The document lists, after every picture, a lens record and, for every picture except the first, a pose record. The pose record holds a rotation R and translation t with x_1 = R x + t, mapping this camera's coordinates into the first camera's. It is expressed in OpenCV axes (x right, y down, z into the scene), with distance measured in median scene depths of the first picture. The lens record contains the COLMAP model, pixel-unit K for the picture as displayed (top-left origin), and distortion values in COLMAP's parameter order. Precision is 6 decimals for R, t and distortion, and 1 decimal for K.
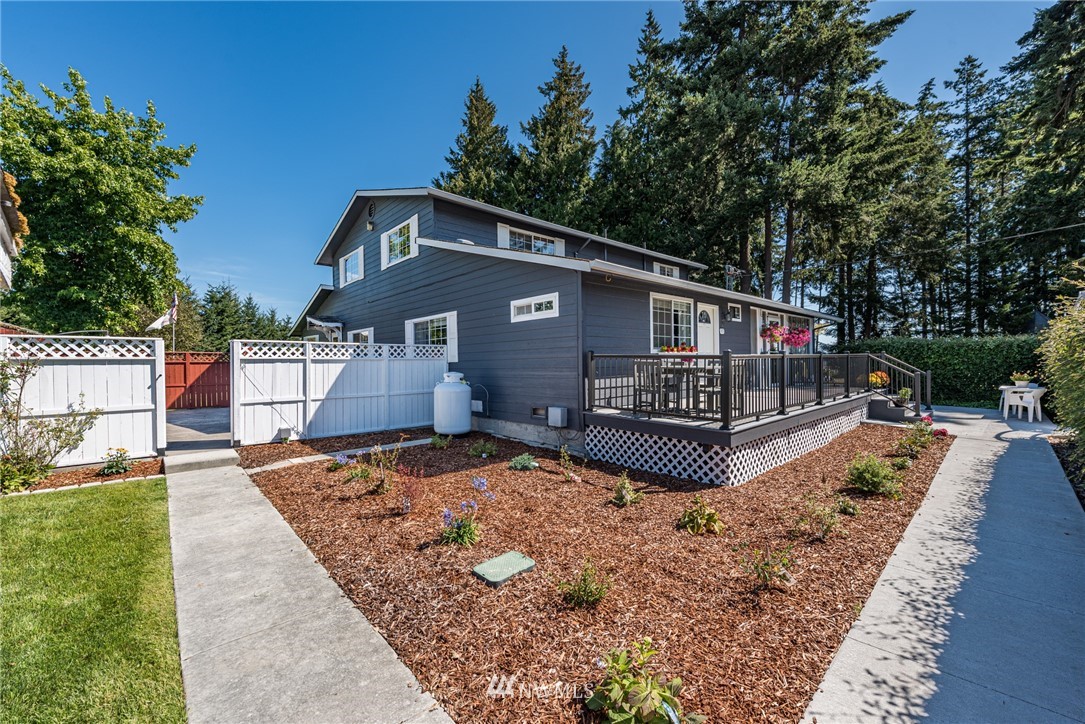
lens RADIAL K [[432.7, 0, 532.5], [0, 432.7, 361.7], [0, 0, 1]] dist [-0.001428, -0.000289]
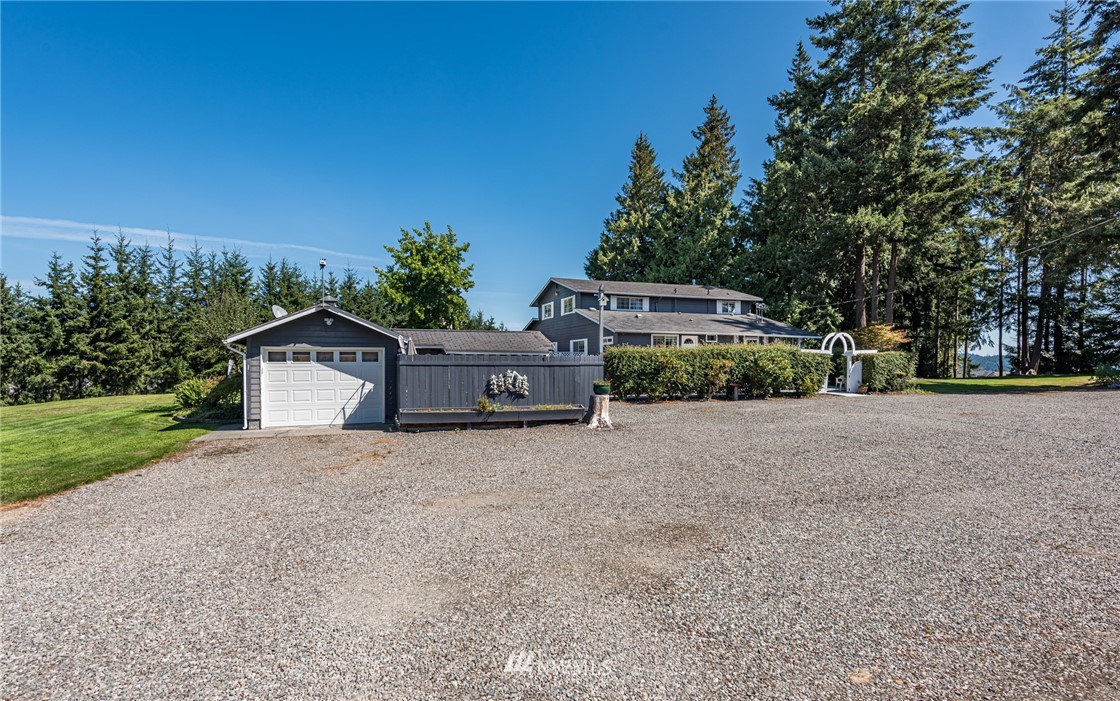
lens RADIAL K [[586.0, 0, 558.1], [0, 586.0, 354.7], [0, 0, 1]] dist [-0.000994, -0.000067]
pose [[0.933745, 0.009549, -0.357813, 0.298942], [-0.012634, 0.999900, -0.006283, 0.000079], [0.357717, 0.010387, 0.933772, -0.757461]]
